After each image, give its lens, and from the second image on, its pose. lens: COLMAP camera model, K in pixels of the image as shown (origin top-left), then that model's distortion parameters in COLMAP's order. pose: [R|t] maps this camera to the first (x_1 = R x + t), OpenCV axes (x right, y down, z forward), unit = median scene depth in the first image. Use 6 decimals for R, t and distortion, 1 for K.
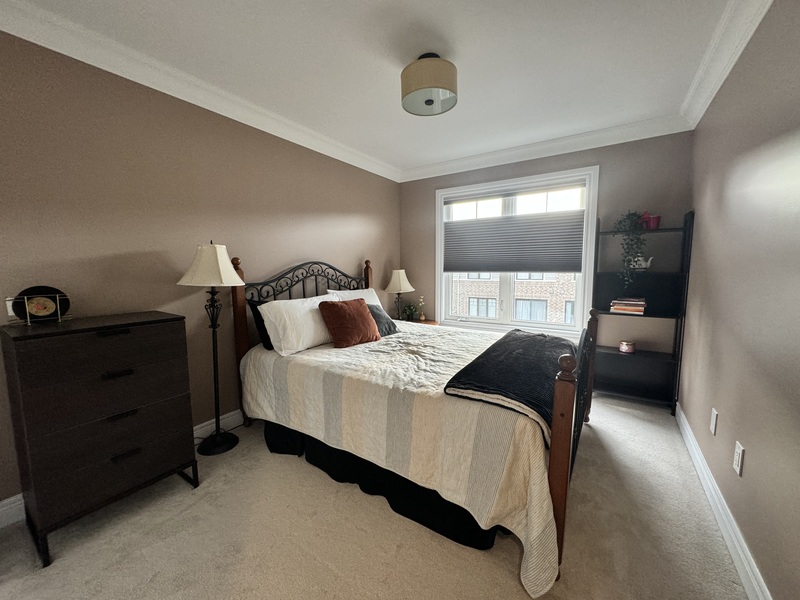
lens RADIAL K [[318.5, 0, 397.2], [0, 318.5, 301.1], [0, 0, 1]] dist [0.000767, -0.000721]
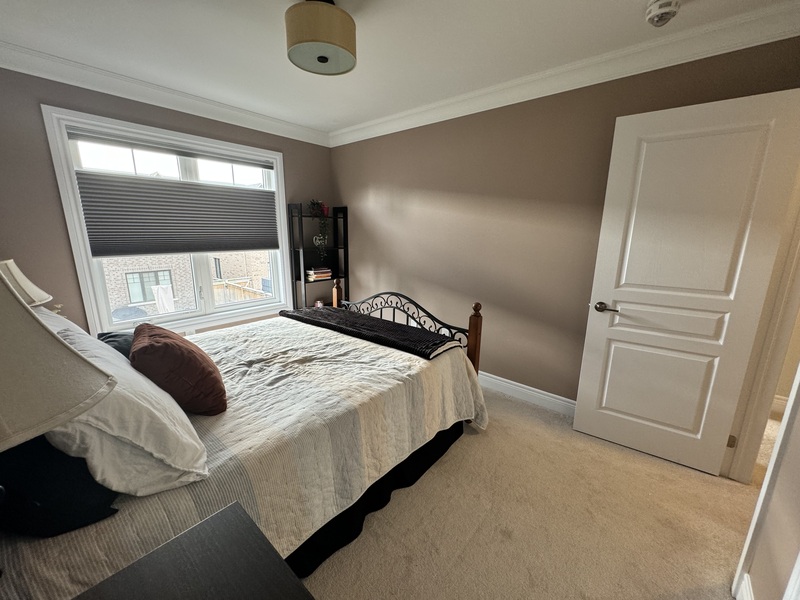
lens RADIAL K [[318.5, 0, 397.1], [0, 318.5, 304.9], [0, 0, 1]] dist [0.000767, -0.000721]
pose [[0.115030, -0.220670, 0.968542, -0.580912], [0.096725, 0.972869, 0.210168, -0.110936], [-0.988642, 0.069506, 0.133254, 0.531727]]
